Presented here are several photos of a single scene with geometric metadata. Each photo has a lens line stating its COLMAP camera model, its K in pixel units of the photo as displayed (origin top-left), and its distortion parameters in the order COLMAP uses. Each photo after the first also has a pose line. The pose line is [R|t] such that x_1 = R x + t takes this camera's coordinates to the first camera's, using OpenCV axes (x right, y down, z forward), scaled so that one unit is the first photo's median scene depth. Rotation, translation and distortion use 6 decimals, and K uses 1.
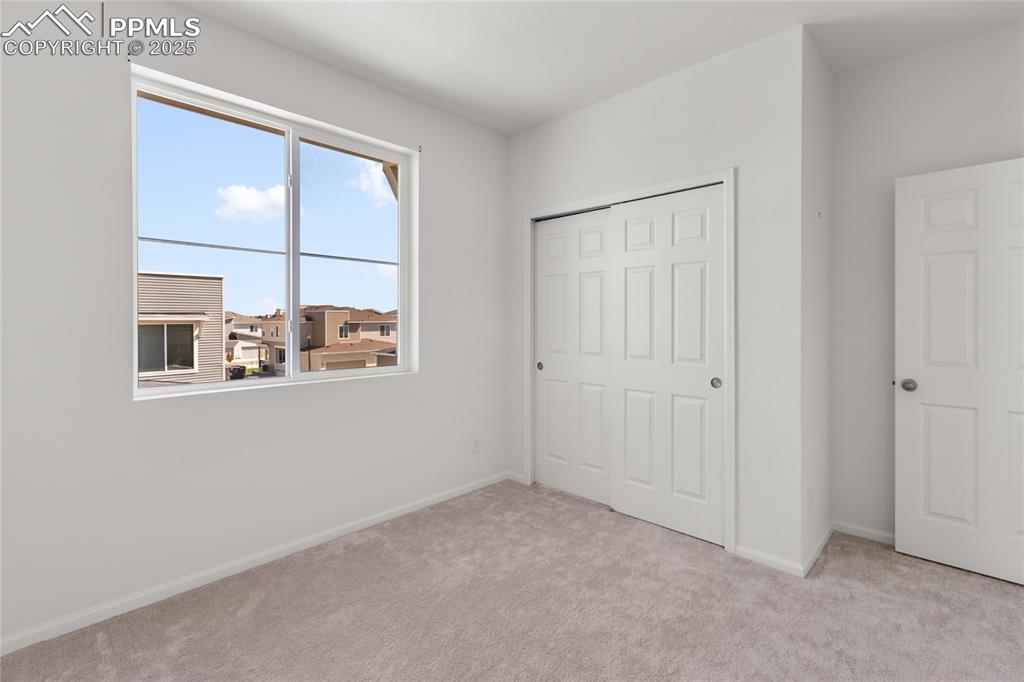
lens RADIAL K [[455.4, 0, 513.6], [0, 455.4, 328.6], [0, 0, 1]] dist [-0.012446, -0.000240]
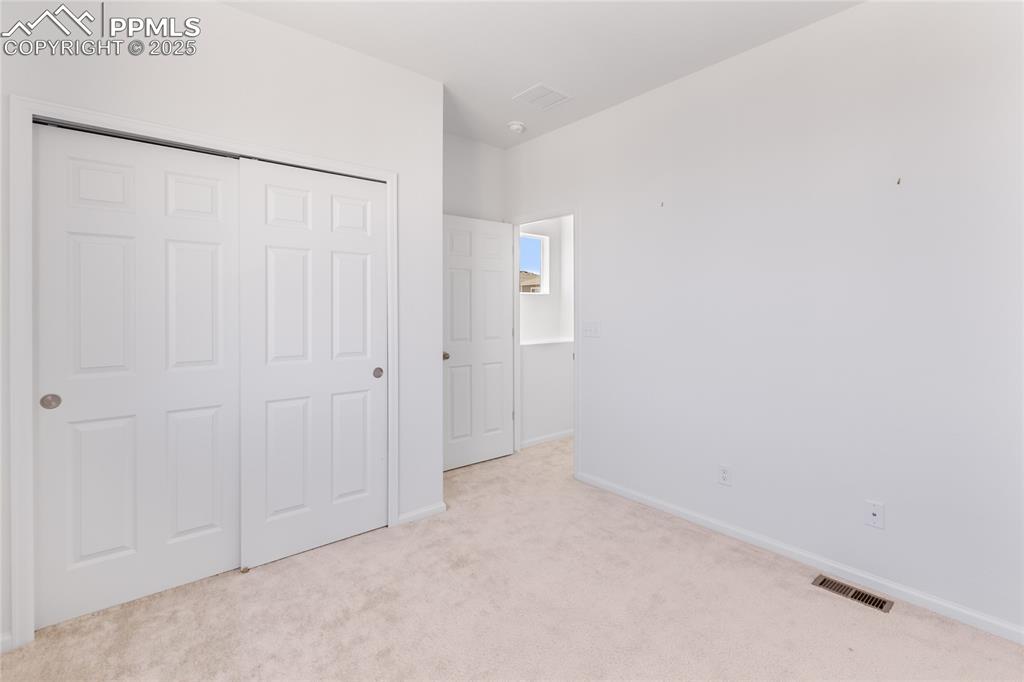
lens RADIAL K [[468.4, 0, 512.7], [0, 468.4, 318.6], [0, 0, 1]] dist [0.001324, -0.000239]
pose [[0.104928, -0.016330, 0.994346, -0.555862], [0.018559, 0.999723, 0.014460, -0.013964], [-0.994307, 0.016937, 0.105202, 0.546806]]
